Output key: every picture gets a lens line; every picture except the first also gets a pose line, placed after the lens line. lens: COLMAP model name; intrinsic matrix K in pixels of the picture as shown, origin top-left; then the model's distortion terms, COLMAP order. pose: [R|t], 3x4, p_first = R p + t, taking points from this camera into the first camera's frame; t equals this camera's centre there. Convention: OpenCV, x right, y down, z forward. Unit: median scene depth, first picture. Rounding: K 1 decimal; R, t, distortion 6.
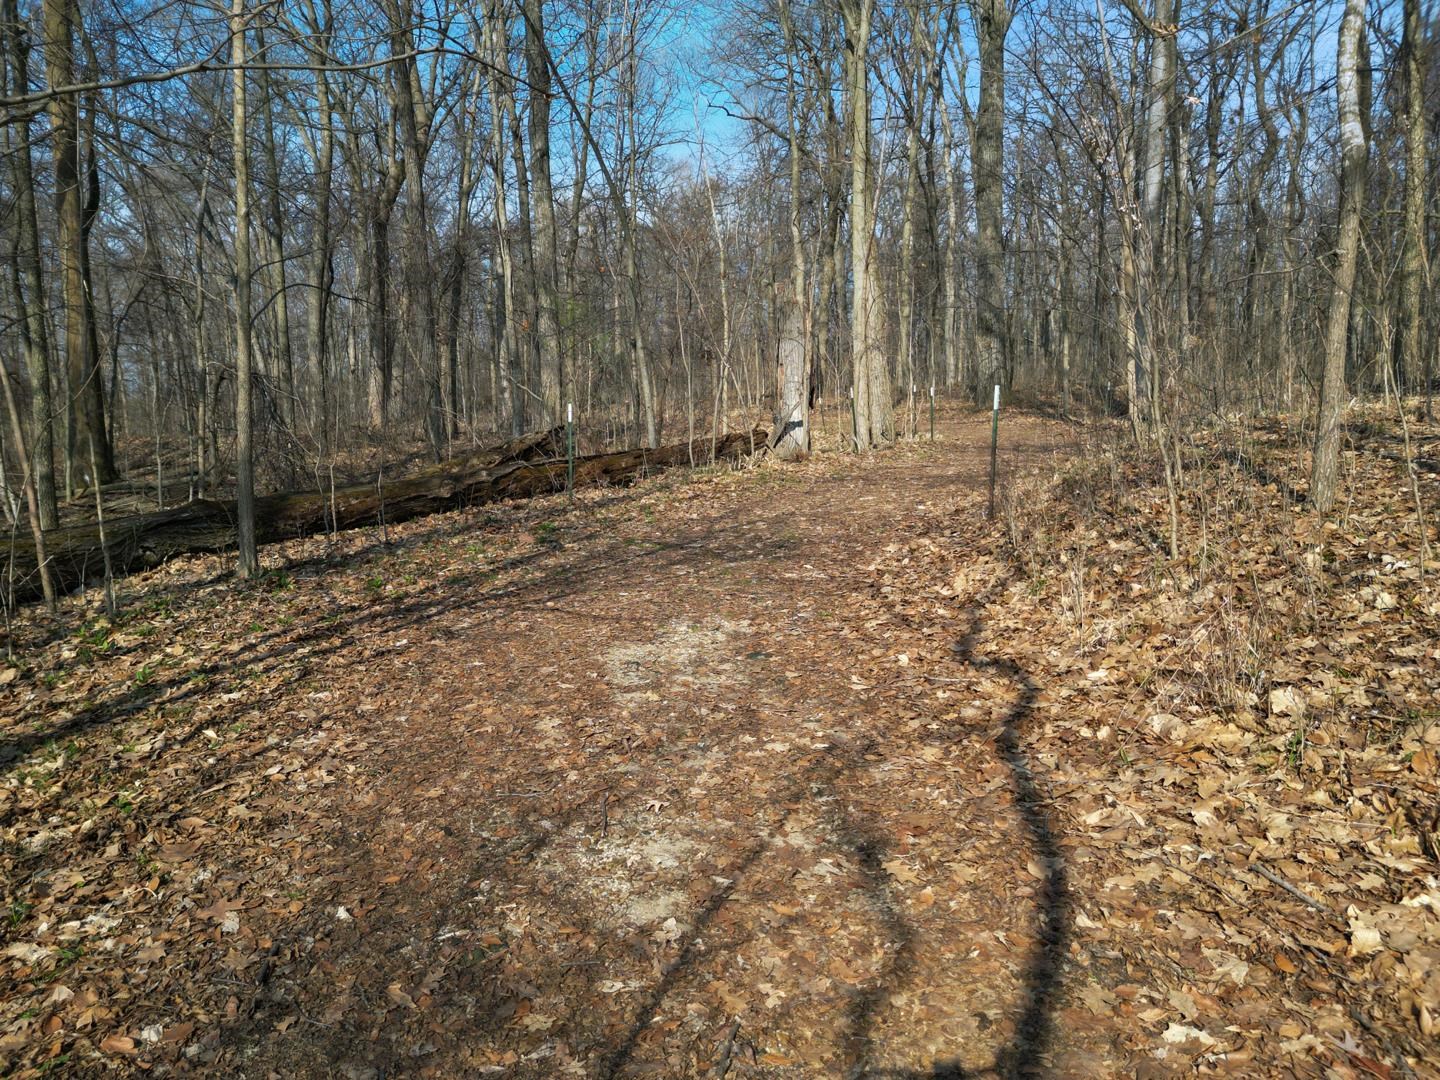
lens RADIAL K [[997.1, 0, 720.0], [0, 997.1, 540.0], [0, 0, 1]] dist [0.003398, 0.001307]
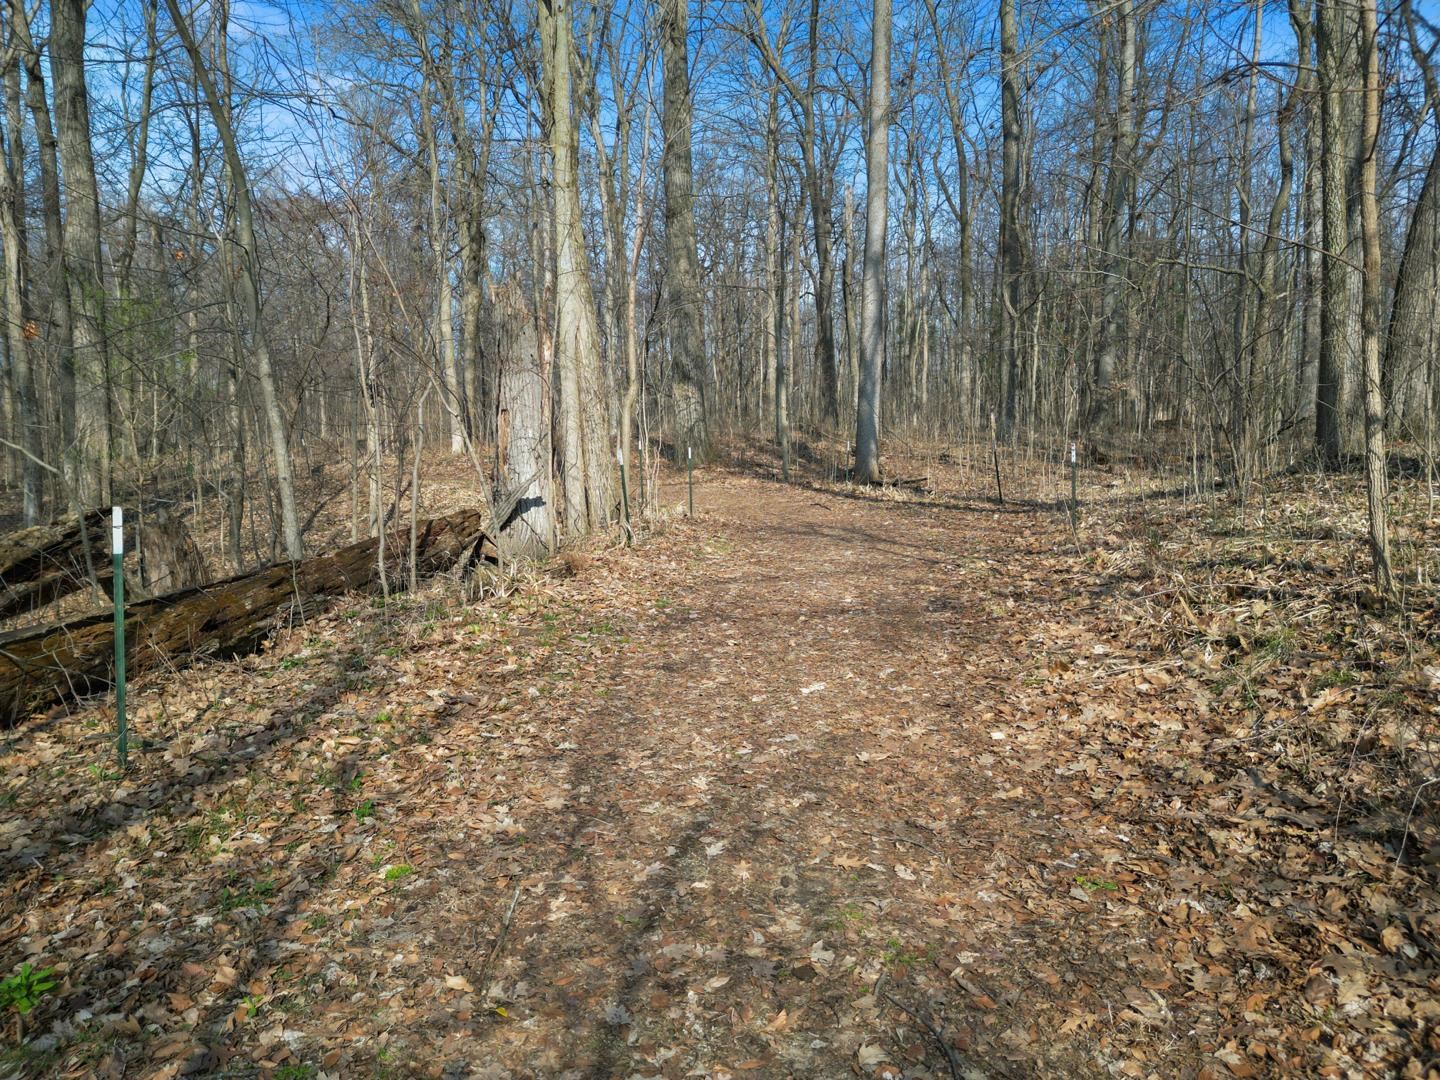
lens RADIAL K [[997.1, 0, 720.0], [0, 997.1, 540.0], [0, 0, 1]] dist [0.003398, 0.001307]
pose [[0.927360, -0.019214, 0.373675, -0.032893], [0.036805, 0.998522, -0.039996, -0.040059], [-0.372355, 0.050844, 0.926697, 0.234823]]
